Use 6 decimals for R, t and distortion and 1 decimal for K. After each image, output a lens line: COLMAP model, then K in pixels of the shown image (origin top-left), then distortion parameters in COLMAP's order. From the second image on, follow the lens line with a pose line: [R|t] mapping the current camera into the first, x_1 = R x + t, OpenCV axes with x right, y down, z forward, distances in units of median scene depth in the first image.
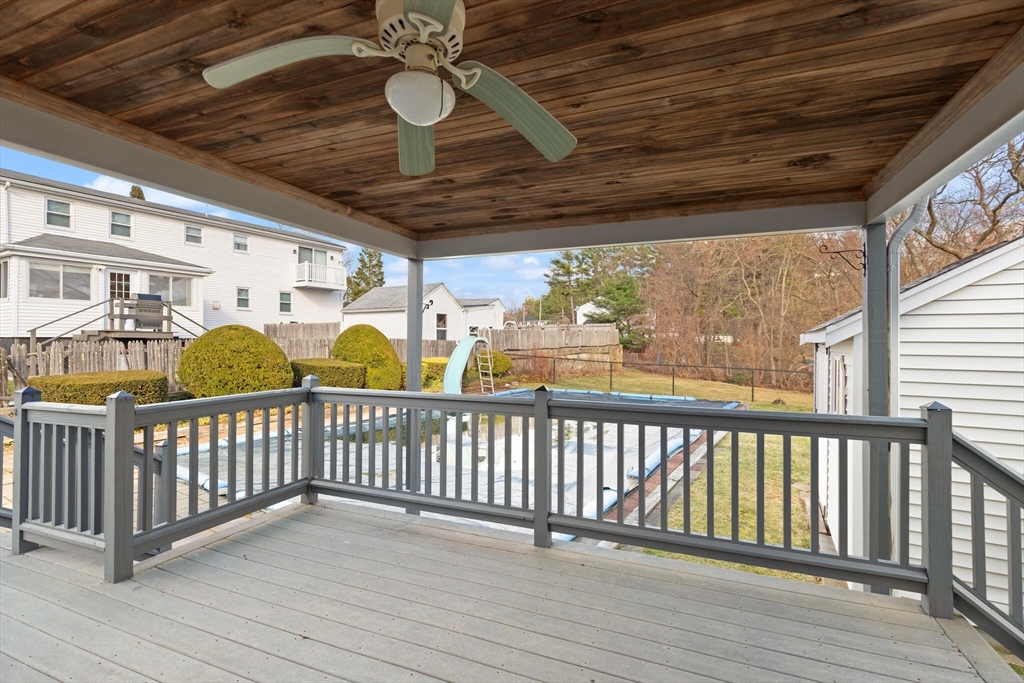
lens RADIAL K [[466.4, 0, 513.0], [0, 466.4, 344.6], [0, 0, 1]] dist [0.005311, -0.000210]
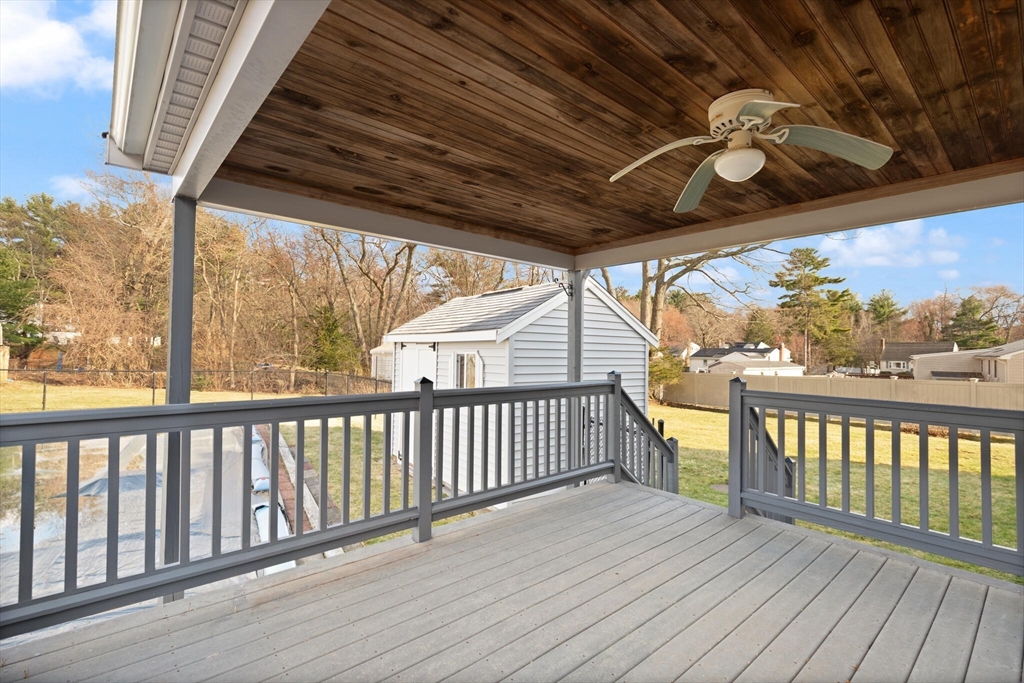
lens RADIAL K [[466.4, 0, 513.0], [0, 466.4, 344.6], [0, 0, 1]] dist [0.005311, -0.000210]
pose [[0.443396, 0.012657, 0.896236, -0.834182], [-0.004967, 0.999920, -0.011664, 0.032573], [-0.896312, 0.000720, 0.443423, 0.442308]]
